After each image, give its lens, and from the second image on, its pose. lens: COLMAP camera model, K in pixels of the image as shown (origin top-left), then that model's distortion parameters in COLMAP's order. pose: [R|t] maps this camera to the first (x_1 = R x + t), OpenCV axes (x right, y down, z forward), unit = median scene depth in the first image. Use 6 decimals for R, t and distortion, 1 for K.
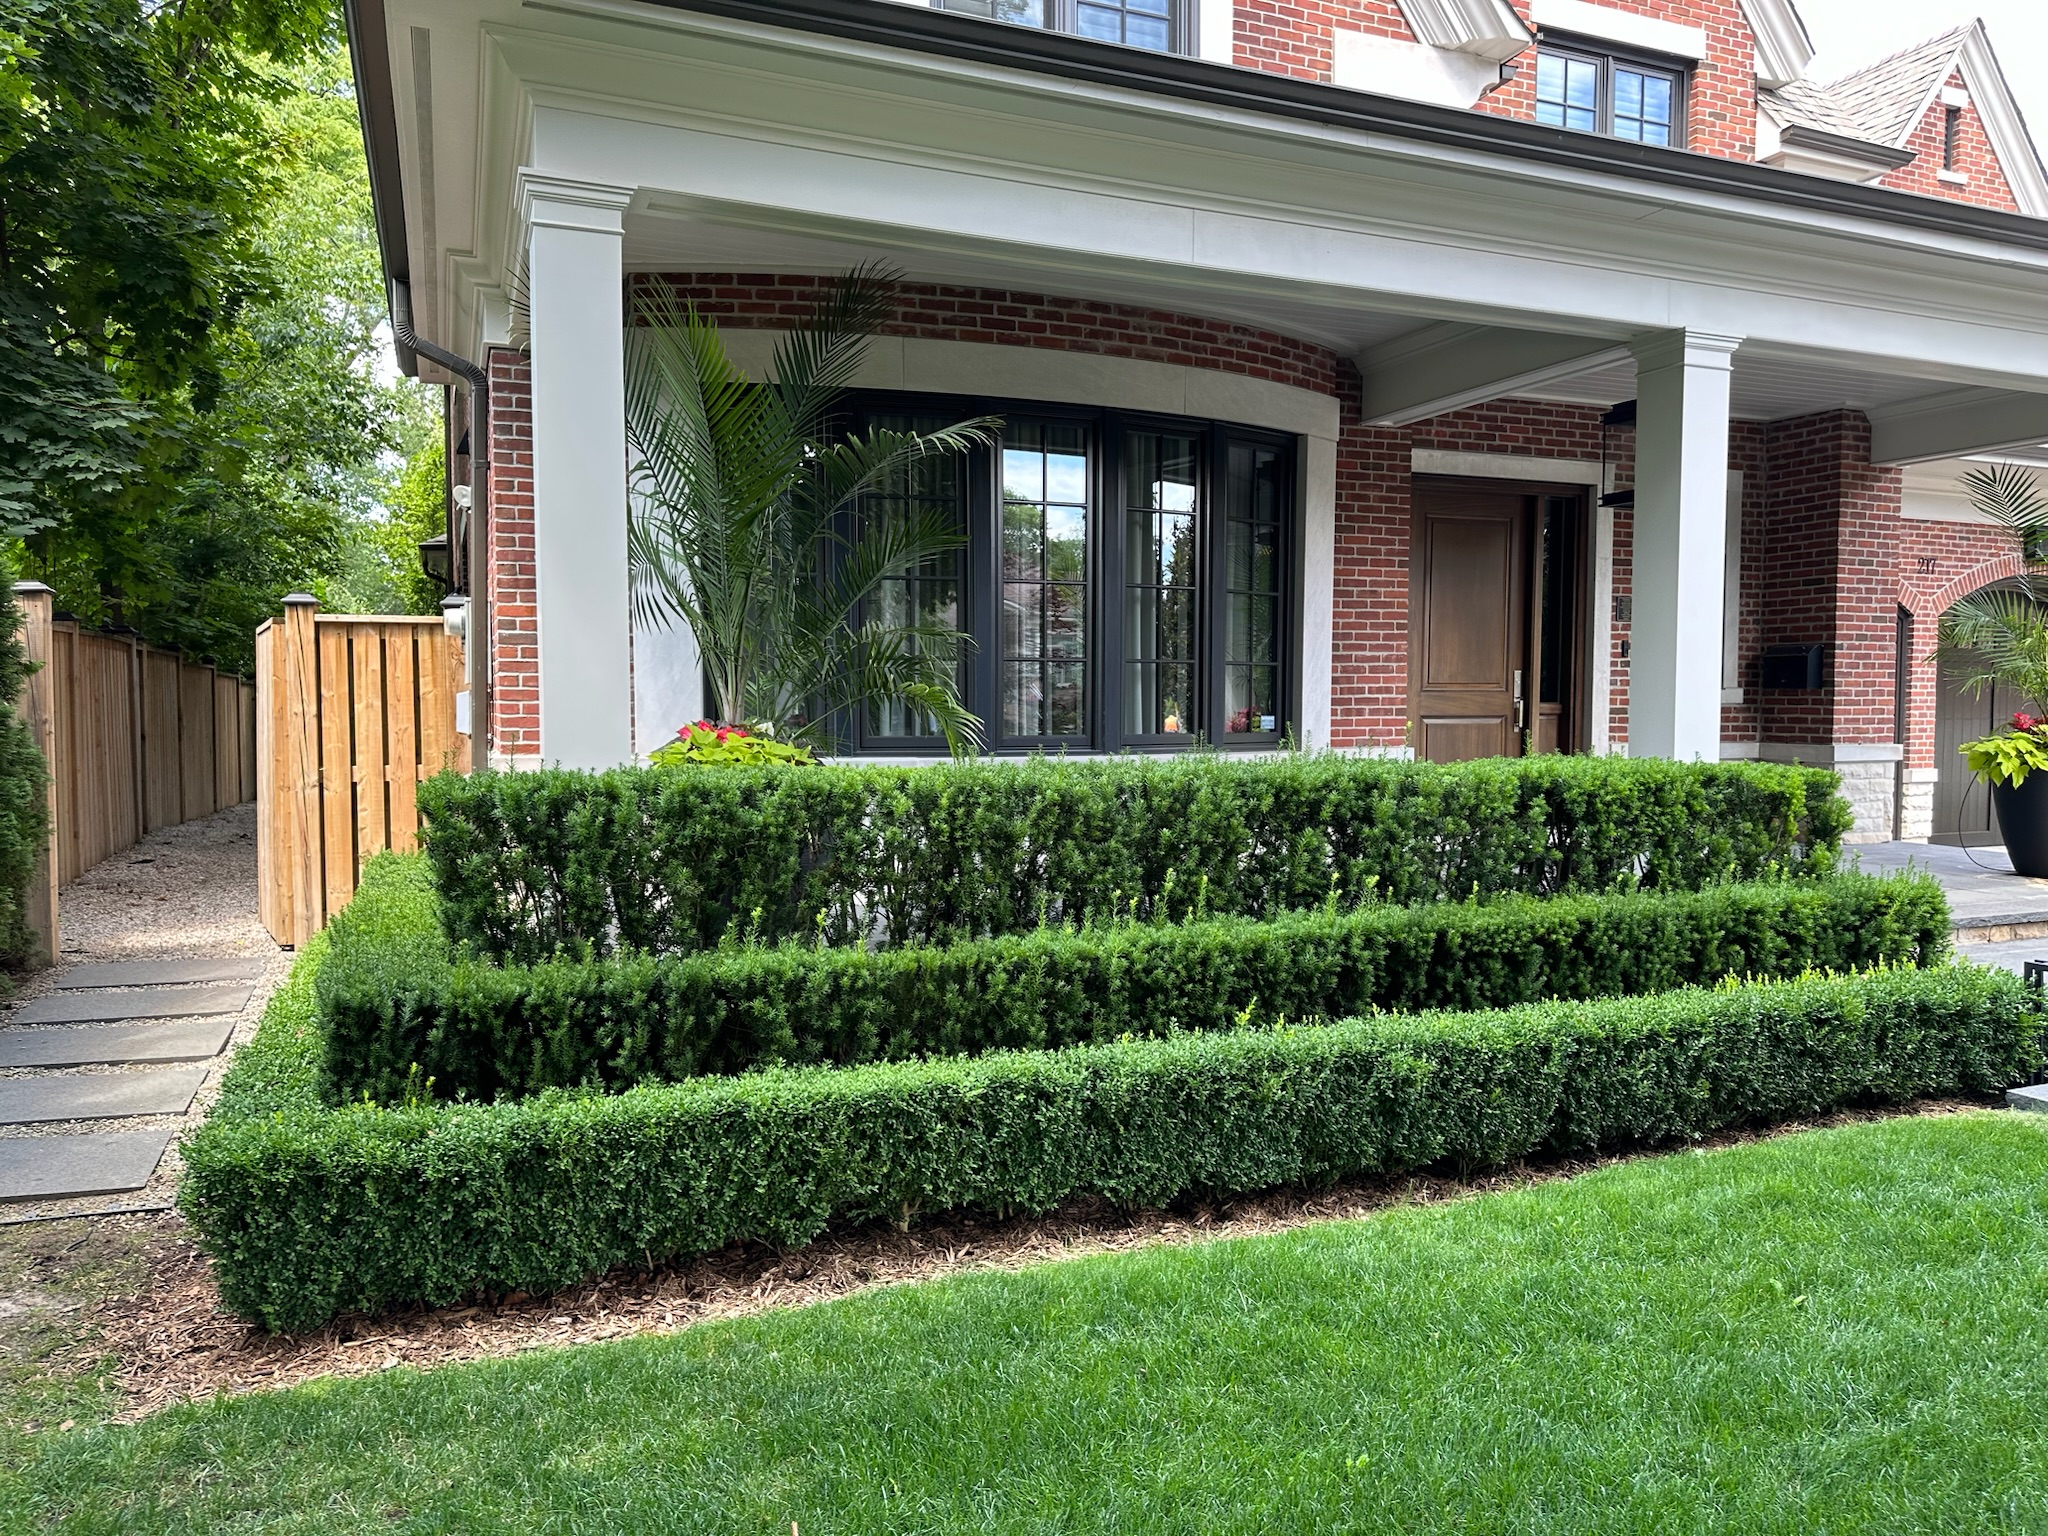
lens RADIAL K [[1428.5, 0, 1045.0], [0, 1428.5, 759.3], [0, 0, 1]] dist [0.185610, -0.279423]
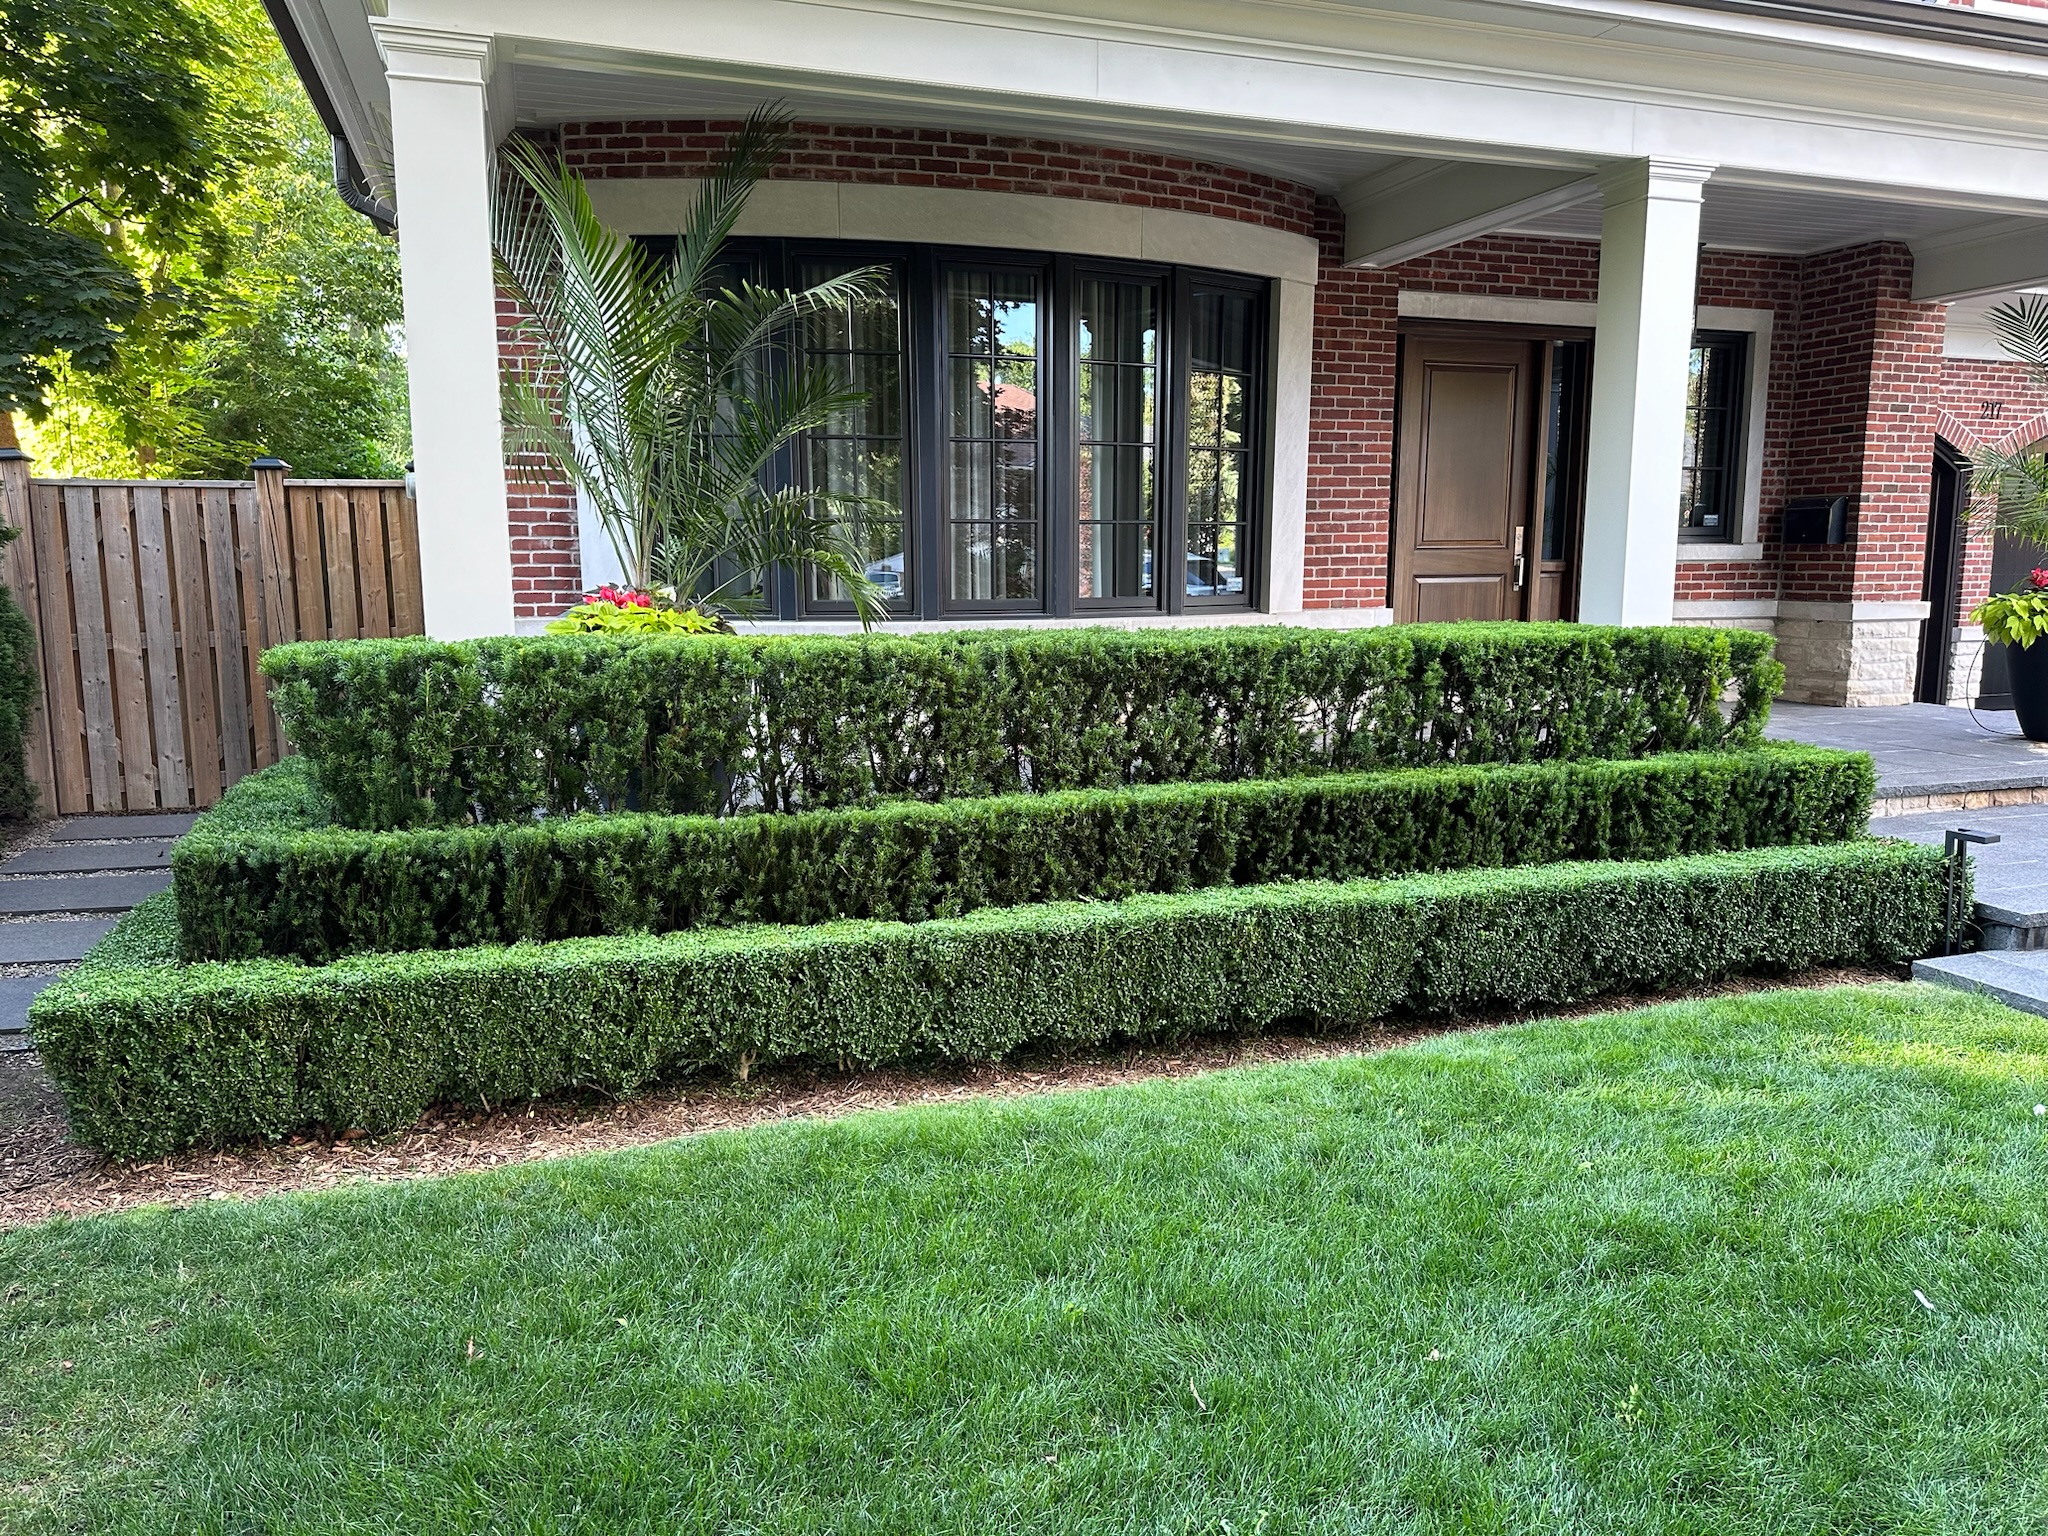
lens RADIAL K [[1439.3, 0, 1024.0], [0, 1439.3, 768.0], [0, 0, 1]] dist [0.093567, -0.108808]
pose [[0.997549, 0.004779, -0.069814, 0.084257], [0.002355, 0.994808, 0.101747, -0.001403], [0.069938, -0.101662, 0.992358, 0.003648]]
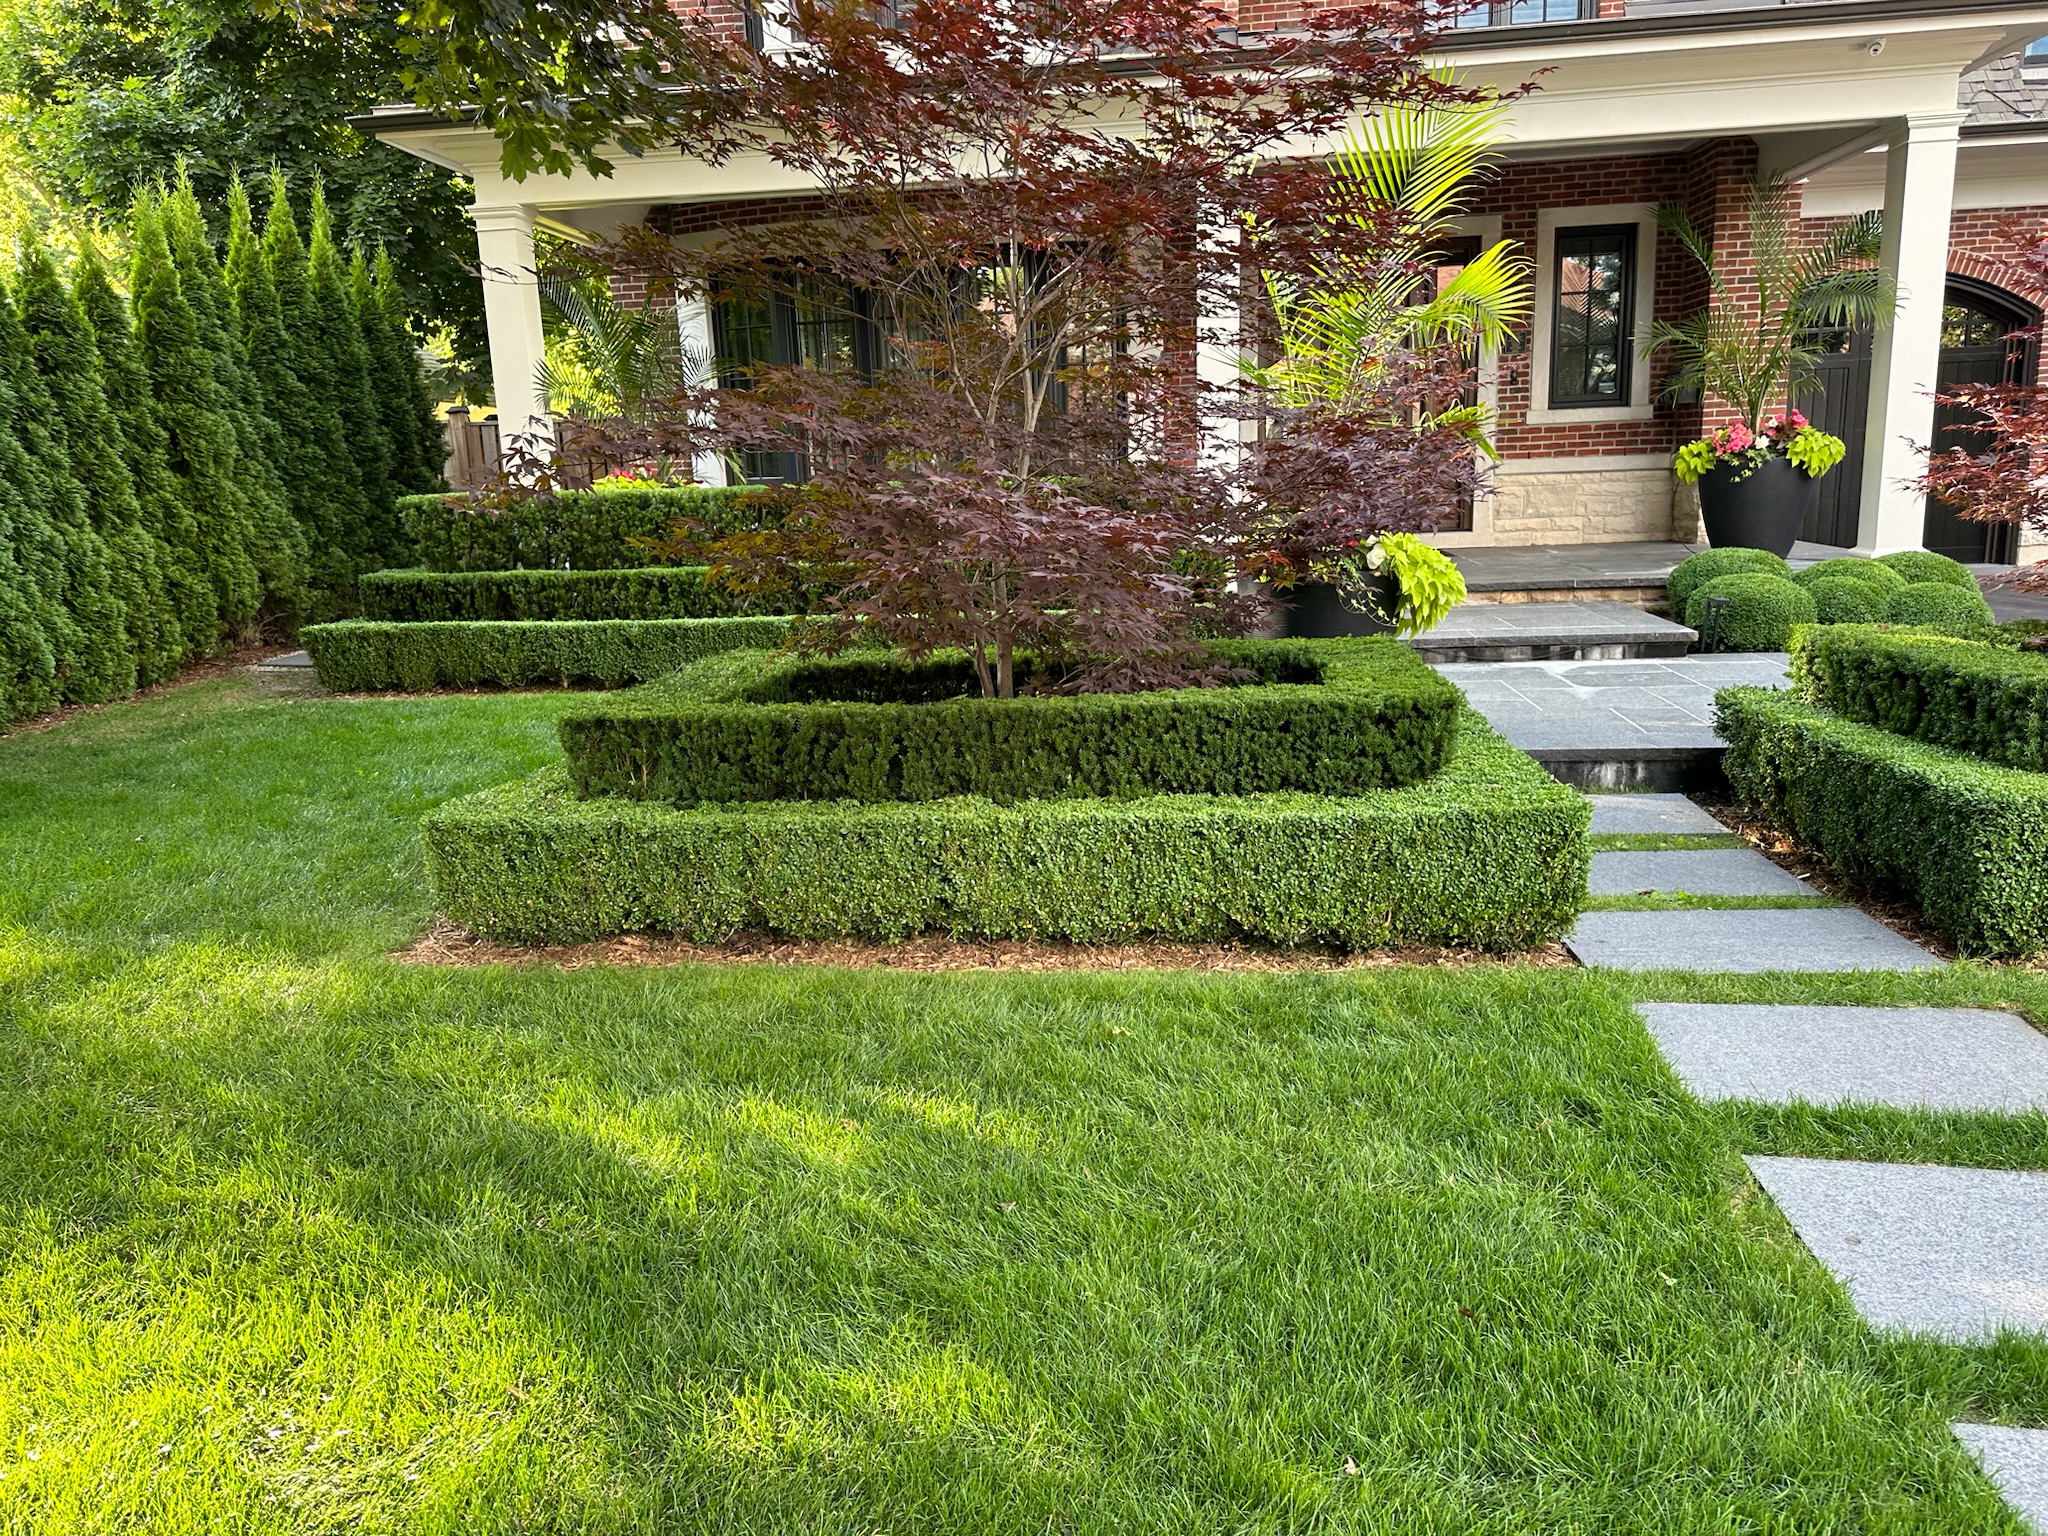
lens RADIAL K [[1439.3, 0, 1024.0], [0, 1439.3, 768.0], [0, 0, 1]] dist [0.093567, -0.108808]
pose [[0.871409, 0.063885, -0.486380, 0.844257], [0.020730, 0.985803, 0.166624, 0.039971], [0.490119, -0.155281, 0.857713, -0.330351]]
